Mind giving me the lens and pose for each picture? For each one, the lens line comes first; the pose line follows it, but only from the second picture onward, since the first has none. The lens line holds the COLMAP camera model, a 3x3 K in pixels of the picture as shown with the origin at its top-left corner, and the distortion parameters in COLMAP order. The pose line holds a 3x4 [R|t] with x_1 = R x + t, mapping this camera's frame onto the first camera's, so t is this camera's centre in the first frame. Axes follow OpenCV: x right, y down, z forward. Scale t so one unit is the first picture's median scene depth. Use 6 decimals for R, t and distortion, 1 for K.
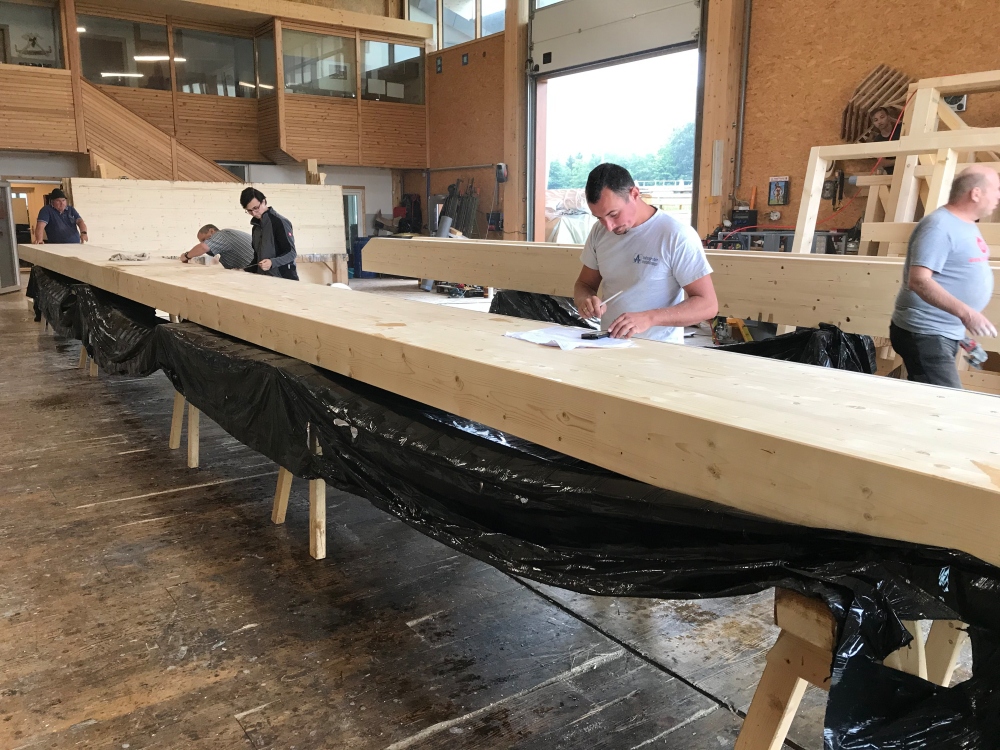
lens RADIAL K [[829.4, 0, 500.0], [0, 829.4, 375.0], [0, 0, 1]] dist [0.006661, -0.009081]
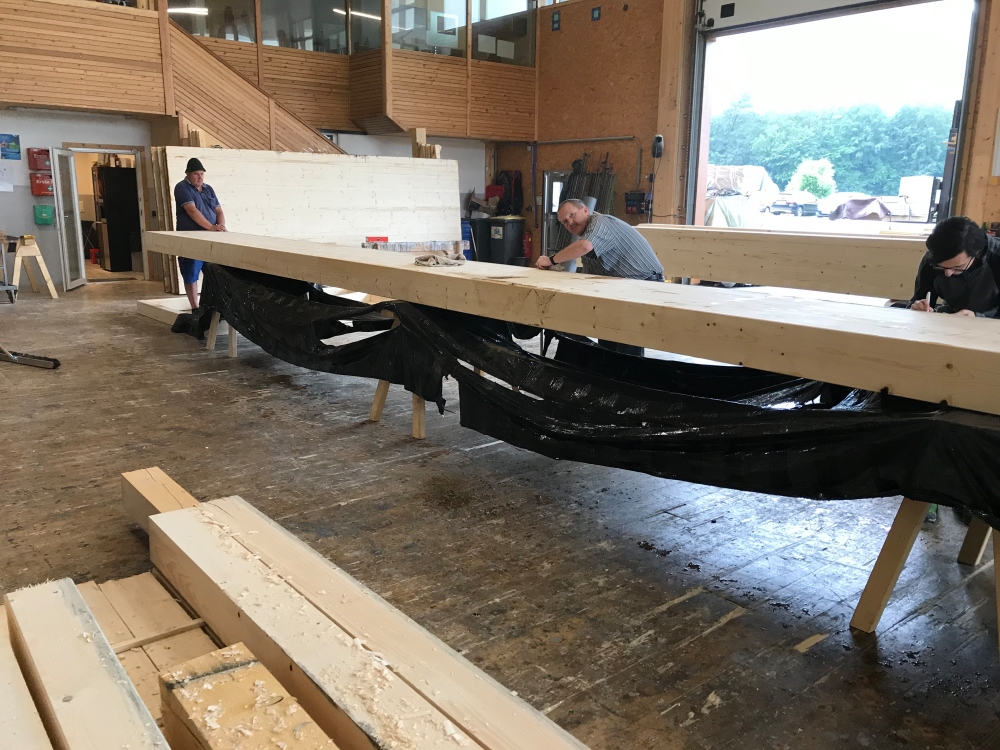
lens RADIAL K [[825.5, 0, 499.6], [0, 825.5, 368.9], [0, 0, 1]] dist [0.003851, -0.008704]
pose [[0.997225, -0.009006, 0.073901, -0.215281], [0.007564, 0.999776, 0.019757, -0.030660], [-0.074062, -0.019144, 0.997070, 0.150987]]
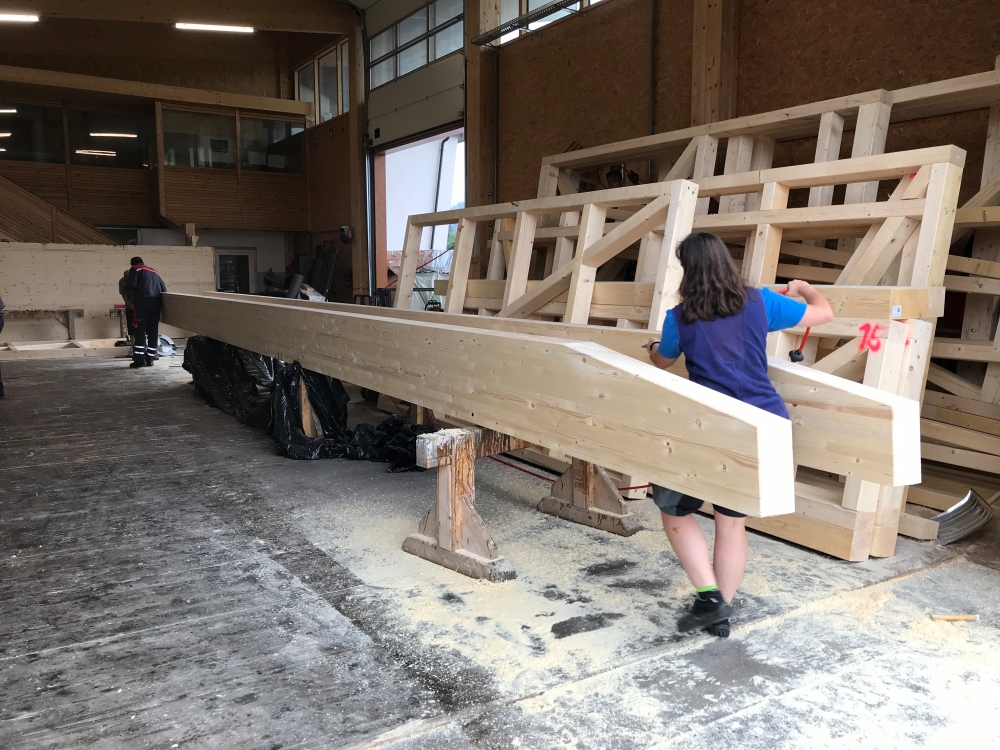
lens RADIAL K [[829.4, 0, 500.0], [0, 829.4, 375.0], [0, 0, 1]] dist [0.006661, -0.009081]
pose [[0.998341, 0.006503, -0.057216, 0.256611], [-0.010425, 0.997595, -0.068525, 0.013860], [0.056633, 0.069008, 0.996007, -0.067406]]
